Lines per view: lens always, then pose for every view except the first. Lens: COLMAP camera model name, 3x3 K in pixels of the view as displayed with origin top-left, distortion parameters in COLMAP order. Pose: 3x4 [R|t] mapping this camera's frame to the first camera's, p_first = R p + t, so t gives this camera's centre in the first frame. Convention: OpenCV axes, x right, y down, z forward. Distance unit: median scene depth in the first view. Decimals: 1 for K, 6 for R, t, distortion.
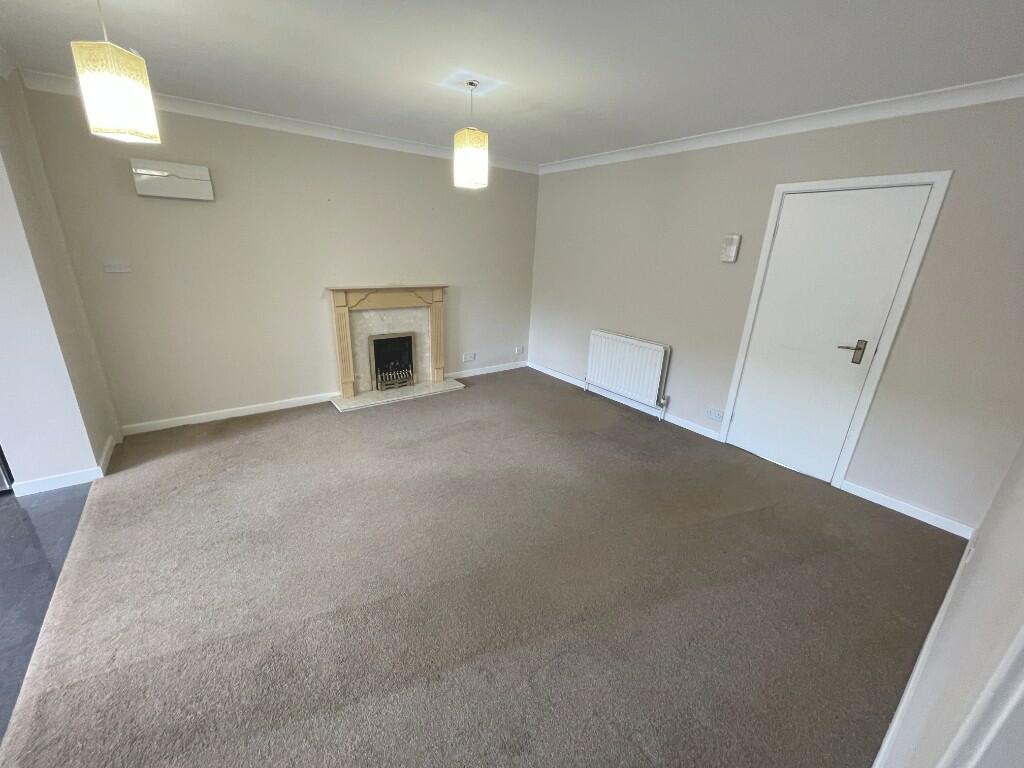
lens RADIAL K [[414.9, 0, 502.9], [0, 414.9, 384.4], [0, 0, 1]] dist [-0.002590, -0.000061]
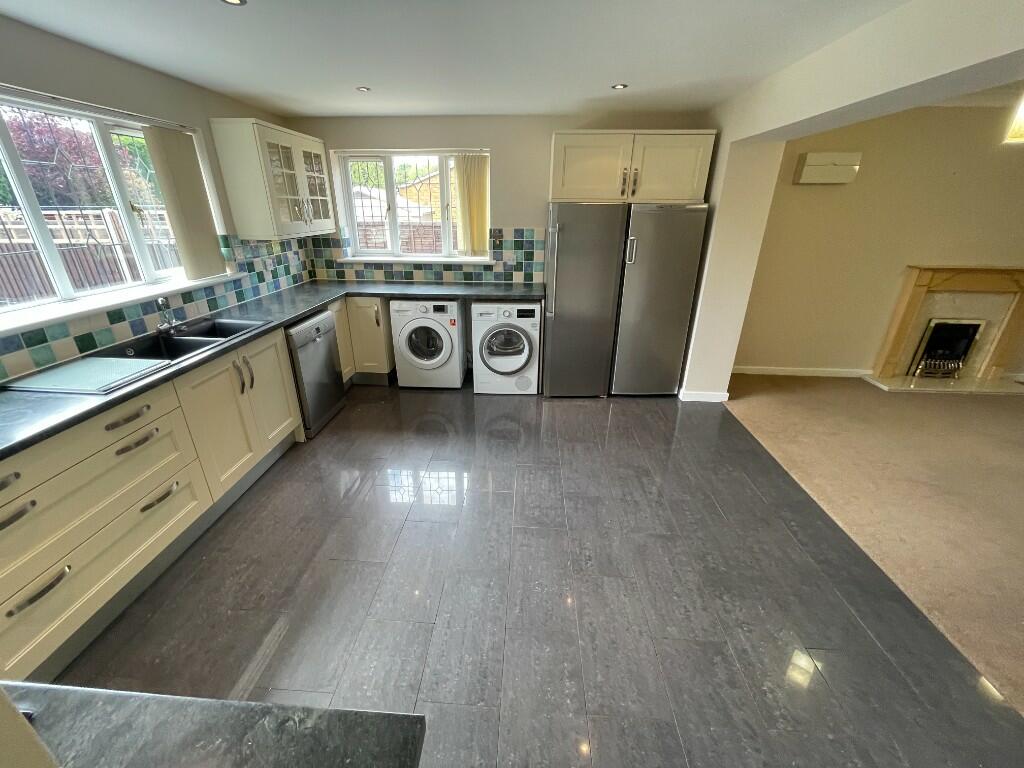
lens RADIAL K [[414.9, 0, 504.7], [0, 414.9, 387.7], [0, 0, 1]] dist [-0.002590, -0.000061]
pose [[0.765347, 0.225190, -0.602937, -0.476678], [-0.182949, 0.974268, 0.131649, 0.091800], [0.617068, 0.009549, 0.786852, -0.345775]]
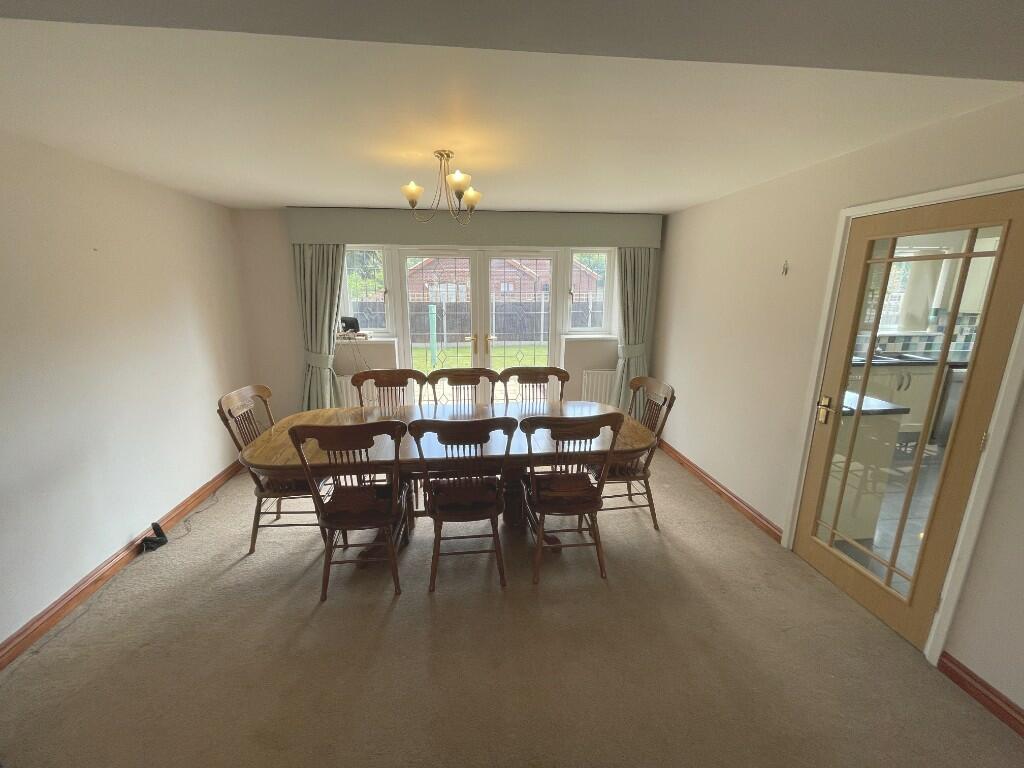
lens RADIAL K [[414.9, 0, 510.1], [0, 414.9, 378.1], [0, 0, 1]] dist [-0.002590, -0.000061]
pose [[-0.500783, 0.148763, -0.852694, 0.230791], [-0.300747, 0.893839, 0.332569, 0.163027], [0.811645, 0.422990, -0.402879, -0.491351]]
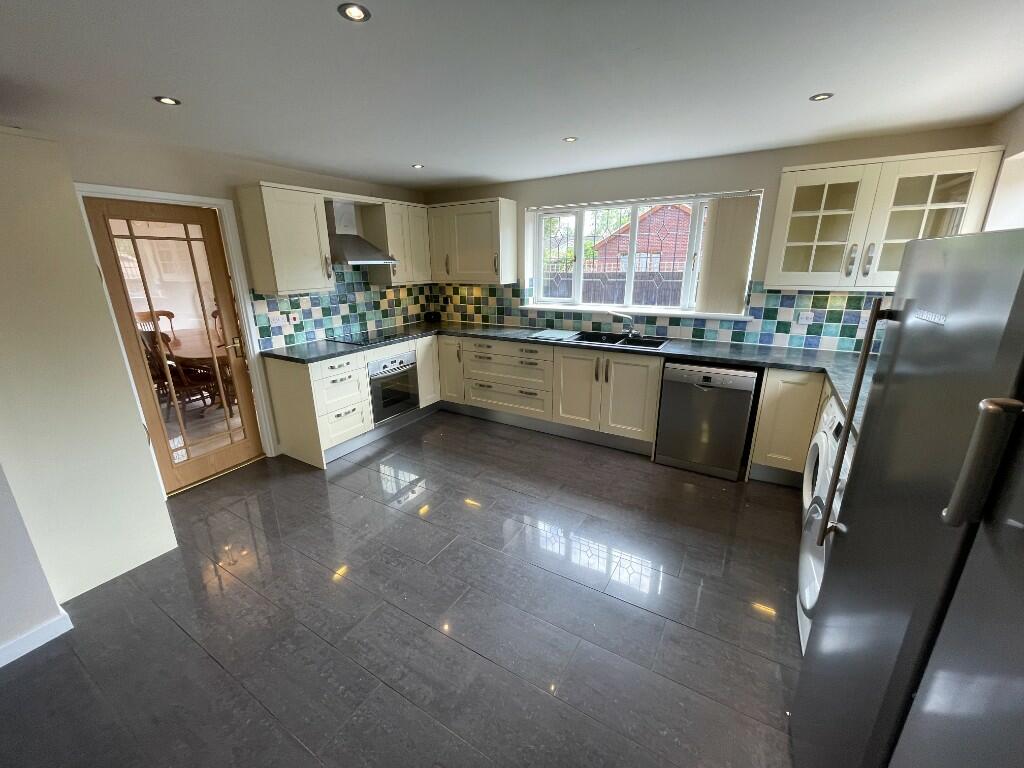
lens RADIAL K [[414.9, 0, 508.4], [0, 414.9, 387.7], [0, 0, 1]] dist [-0.002590, -0.000061]
pose [[-0.928302, 0.083411, -0.362350, -0.633182], [-0.141444, 0.822033, 0.551594, -0.187334], [0.343872, 0.563298, -0.751297, 0.472884]]
